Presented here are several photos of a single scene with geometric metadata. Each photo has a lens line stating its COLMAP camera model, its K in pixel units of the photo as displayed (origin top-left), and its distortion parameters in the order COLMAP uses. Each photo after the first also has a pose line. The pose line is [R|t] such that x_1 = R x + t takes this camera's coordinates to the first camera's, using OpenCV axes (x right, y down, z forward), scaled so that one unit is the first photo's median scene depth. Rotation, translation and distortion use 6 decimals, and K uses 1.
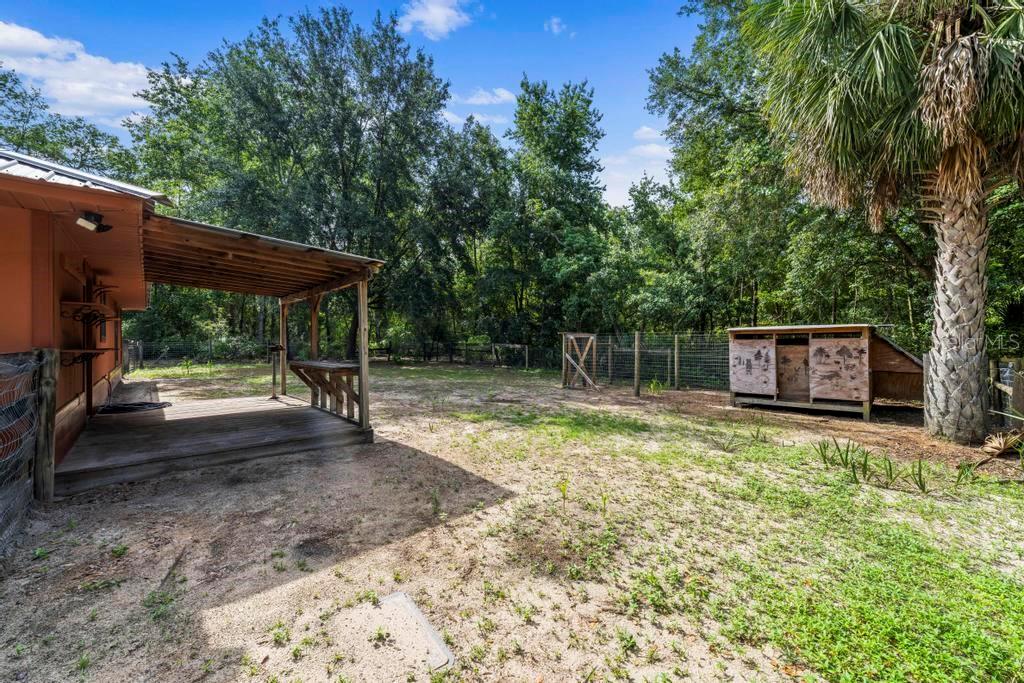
lens RADIAL K [[409.6, 0, 515.9], [0, 409.6, 340.4], [0, 0, 1]] dist [0.003870, 0.000266]
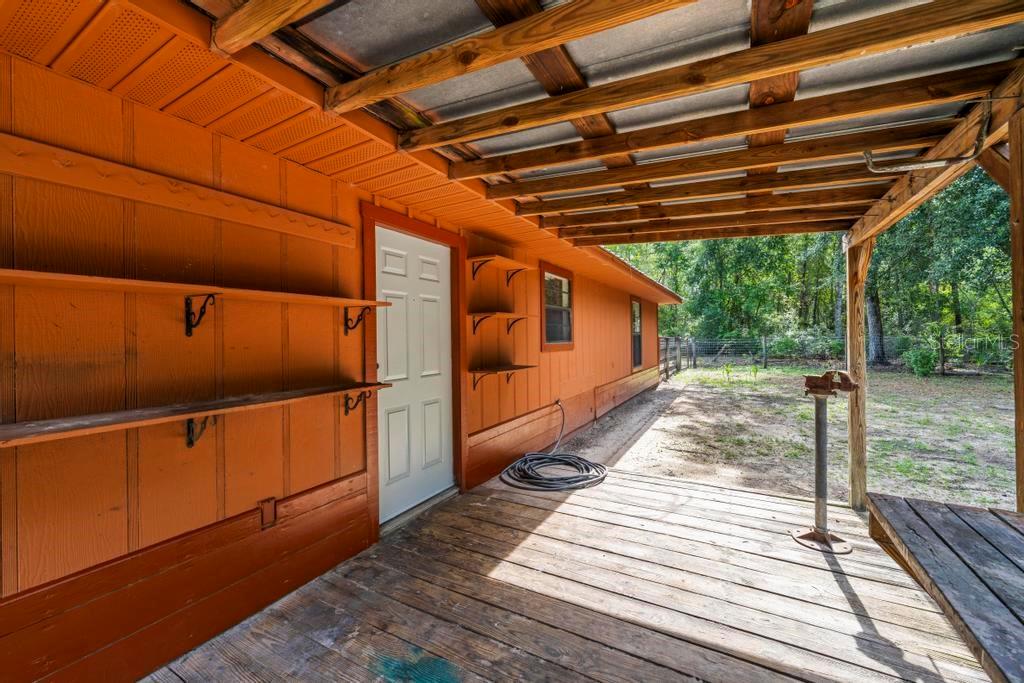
lens RADIAL K [[409.6, 0, 516.5], [0, 409.6, 337.6], [0, 0, 1]] dist [0.003870, 0.000266]
pose [[0.327469, -0.001023, -0.944861, -0.130150], [0.014721, 0.999884, 0.004019, -0.006217], [0.944747, -0.015225, 0.327446, 0.241047]]
